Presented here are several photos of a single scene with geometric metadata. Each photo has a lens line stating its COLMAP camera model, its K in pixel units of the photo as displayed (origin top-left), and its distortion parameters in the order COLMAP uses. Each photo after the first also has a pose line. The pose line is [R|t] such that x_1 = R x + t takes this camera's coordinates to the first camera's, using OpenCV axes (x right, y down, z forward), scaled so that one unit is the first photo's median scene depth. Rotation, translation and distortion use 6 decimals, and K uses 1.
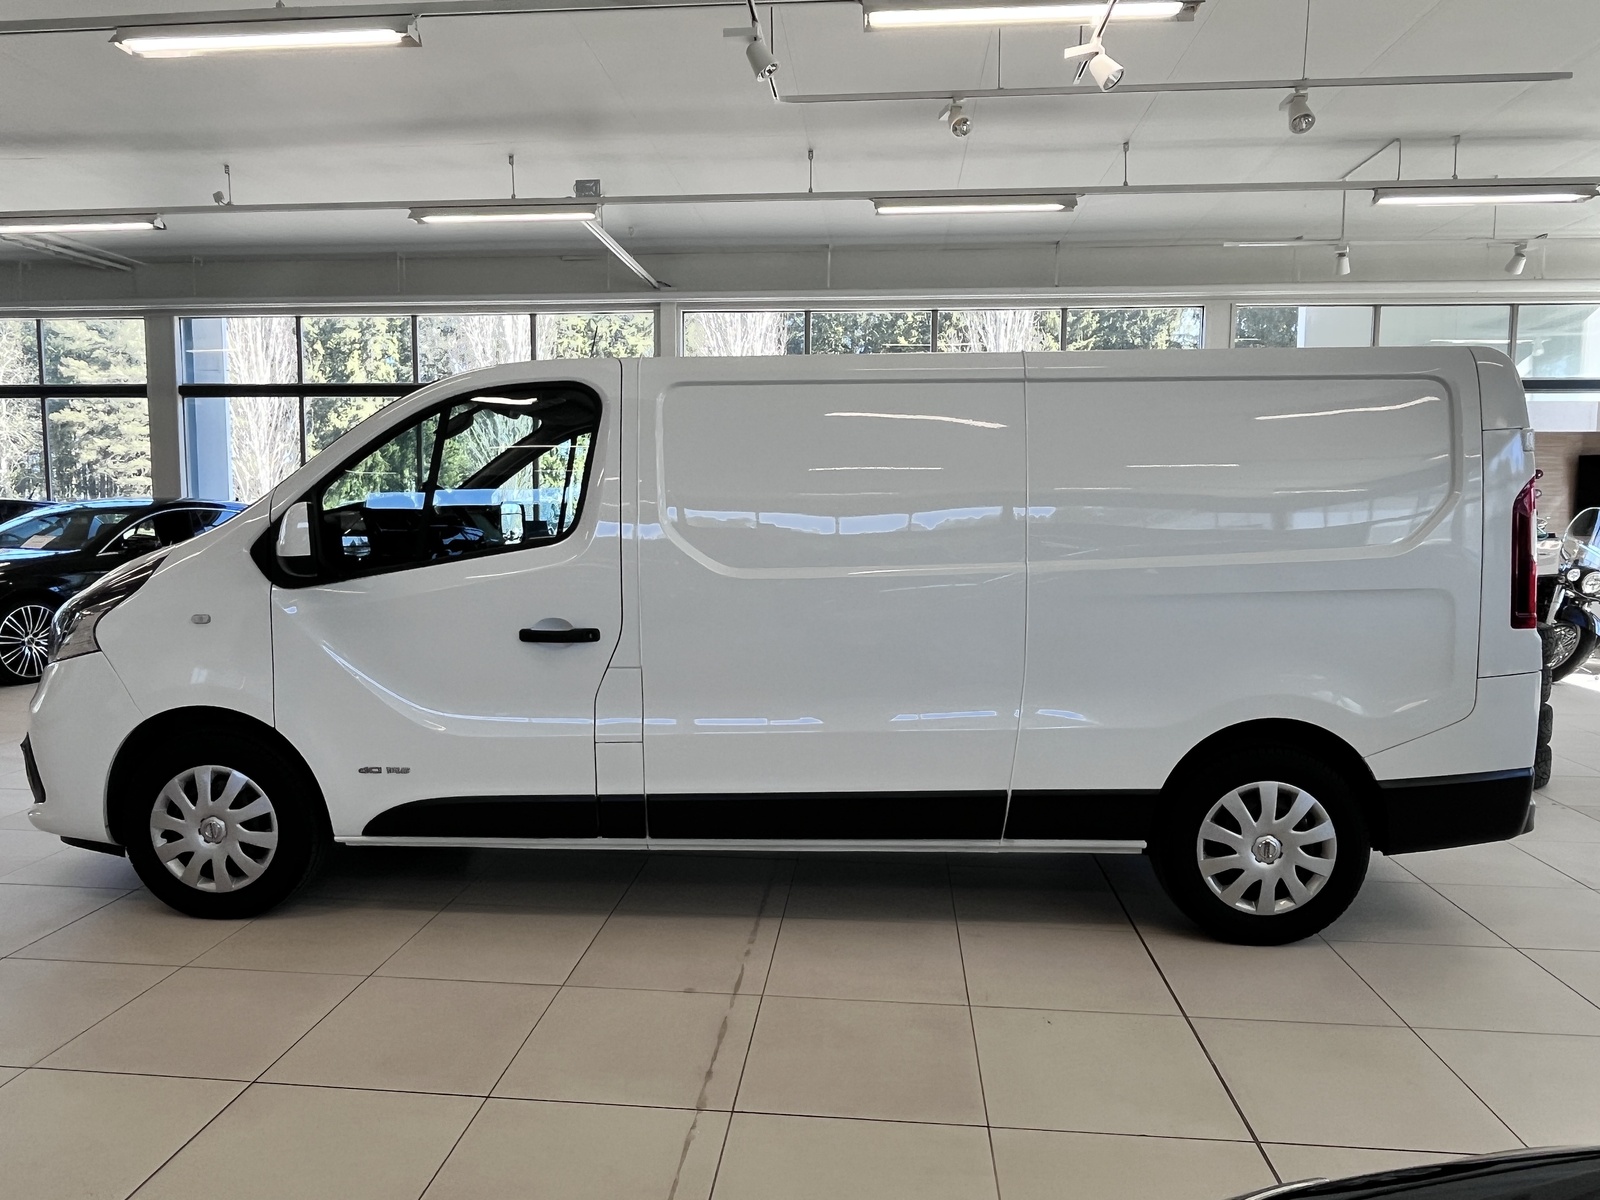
lens RADIAL K [[1083.5, 0, 800.0], [0, 1083.5, 600.0], [0, 0, 1]] dist [-0.002970, -0.001437]
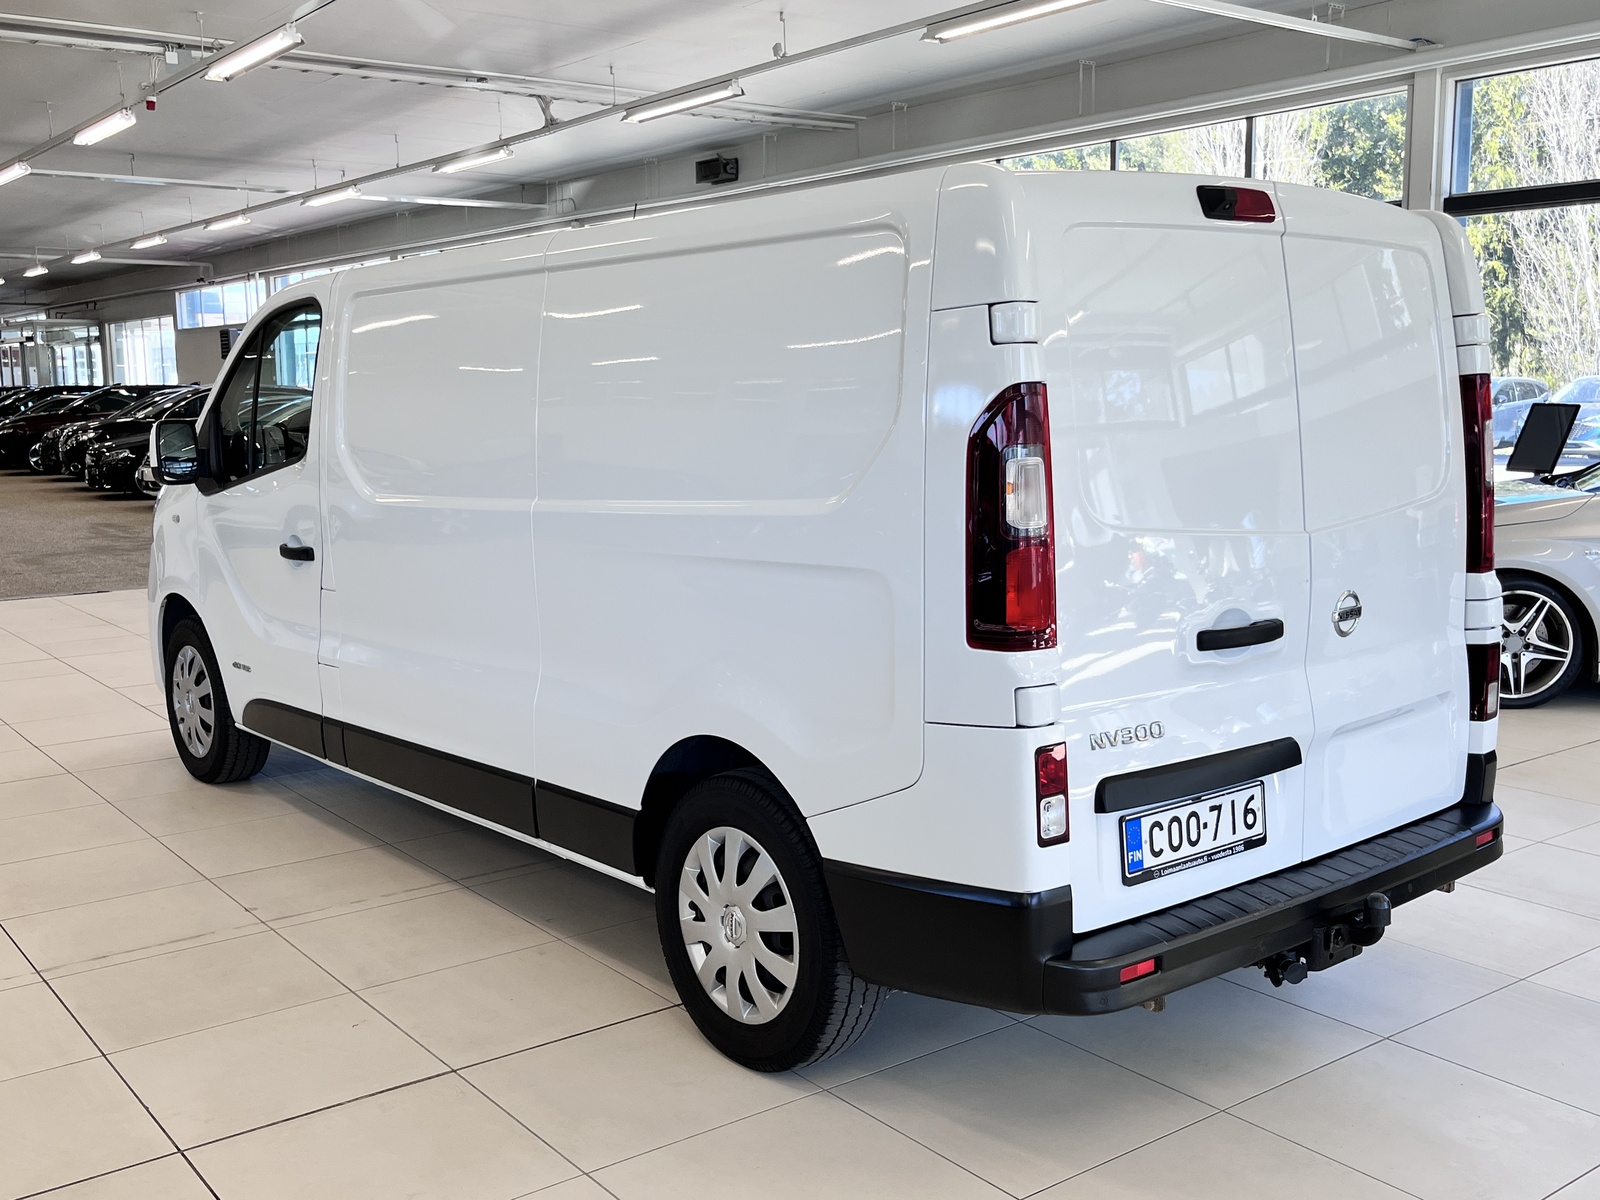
lens RADIAL K [[1586.8, 0, 800.0], [0, 1586.8, 600.0], [0, 0, 1]] dist [0.058276, -0.017027]
pose [[0.677088, 0.088526, -0.730558, 1.137916], [-0.053507, 0.996033, 0.071105, -0.051674], [0.733954, -0.009054, 0.679139, 0.321891]]
